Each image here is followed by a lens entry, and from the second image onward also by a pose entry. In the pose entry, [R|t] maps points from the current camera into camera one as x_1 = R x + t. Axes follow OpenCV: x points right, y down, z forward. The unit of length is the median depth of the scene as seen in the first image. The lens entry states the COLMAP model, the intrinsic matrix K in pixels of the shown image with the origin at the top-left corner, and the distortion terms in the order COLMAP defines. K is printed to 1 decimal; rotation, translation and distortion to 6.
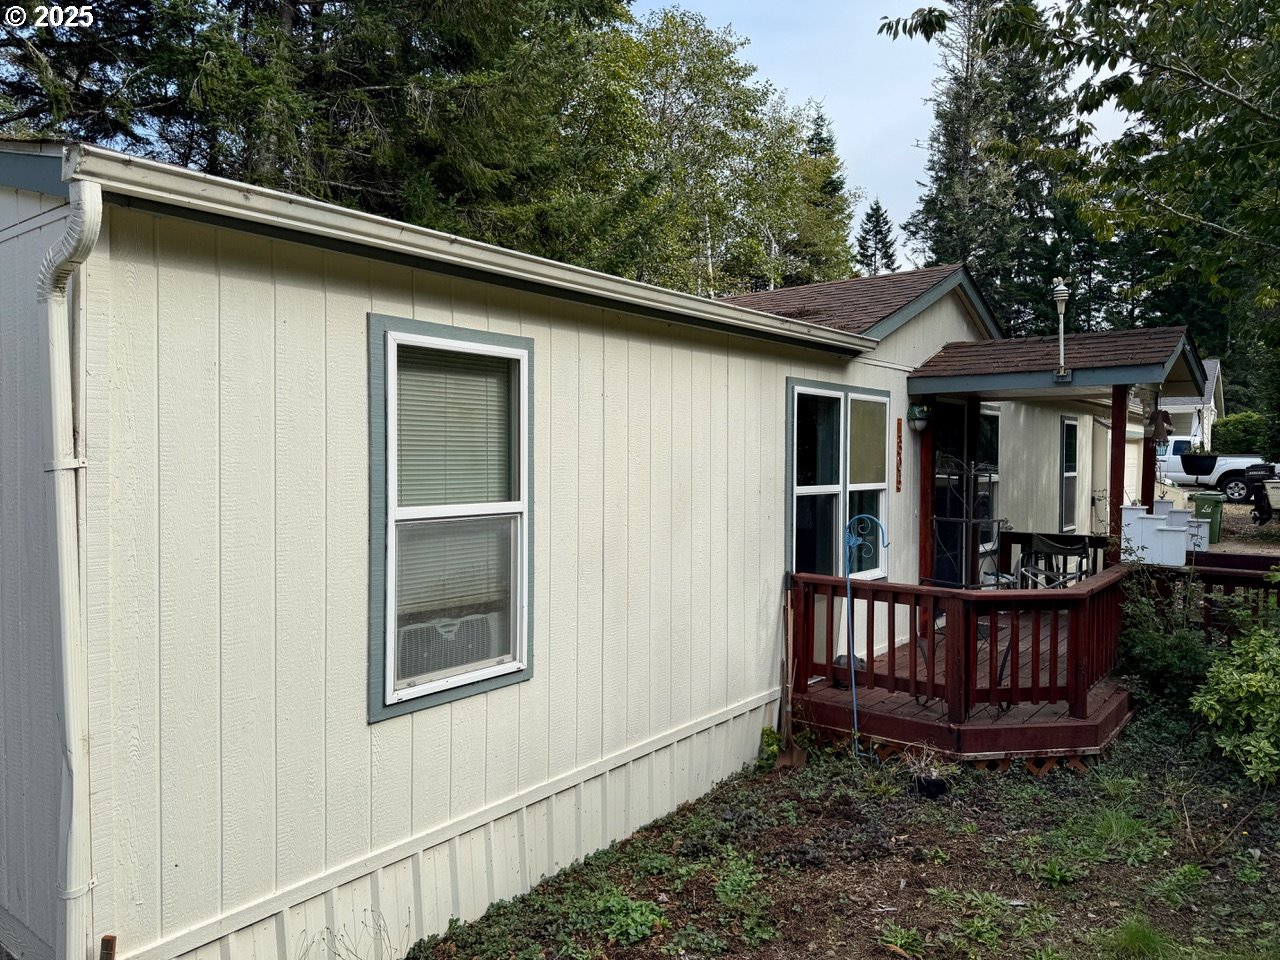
lens RADIAL K [[894.9, 0, 640.0], [0, 894.9, 480.0], [0, 0, 1]] dist [0.013455, -0.000797]
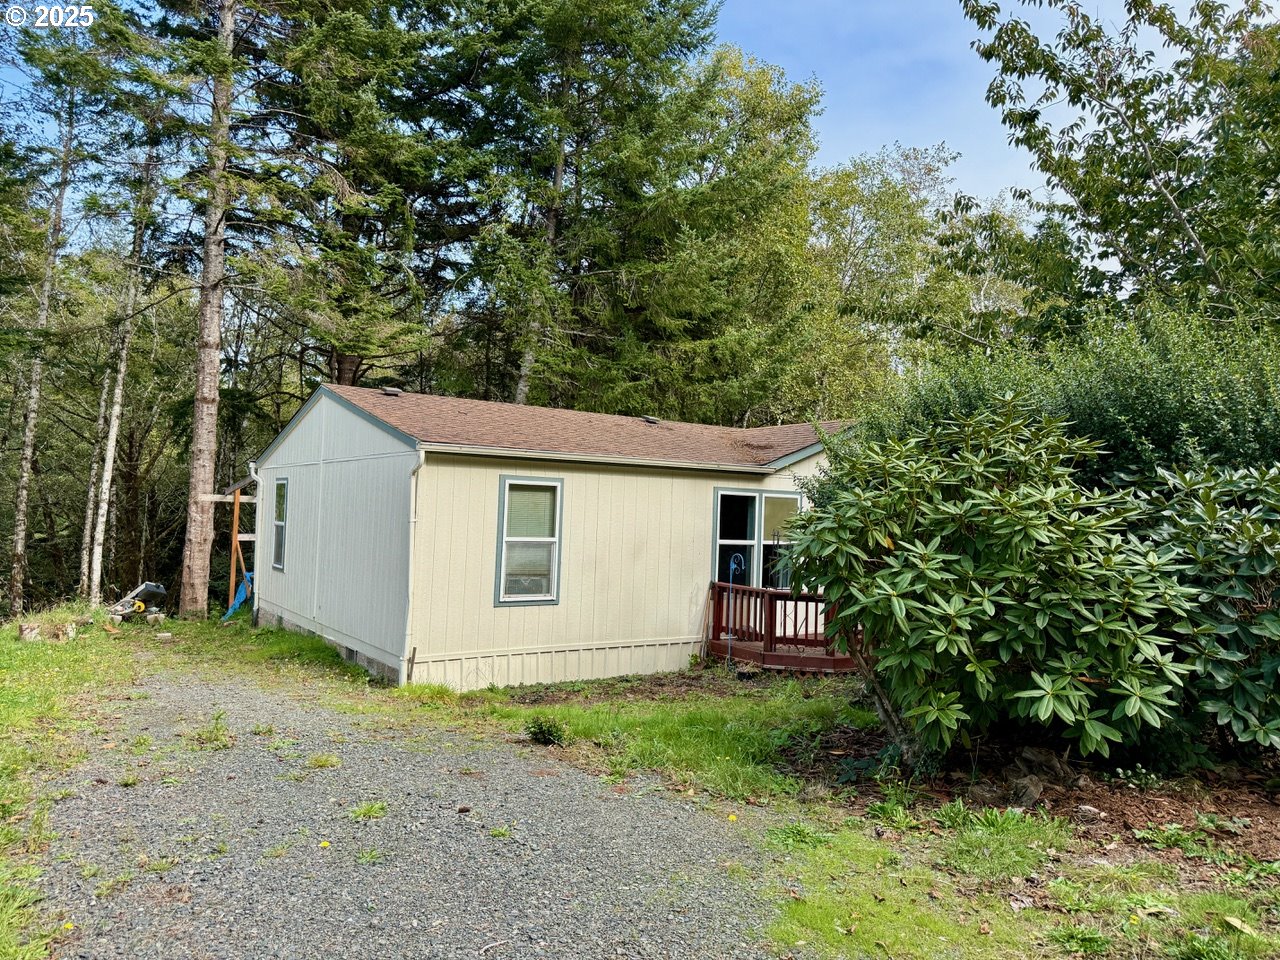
lens RADIAL K [[856.3, 0, 640.0], [0, 856.3, 480.0], [0, 0, 1]] dist [-0.001508, -0.000346]
pose [[0.953471, 0.020994, -0.300752, 0.607444], [-0.041348, 0.997252, -0.061472, -0.001329], [0.298635, 0.071047, 0.951719, -0.966591]]
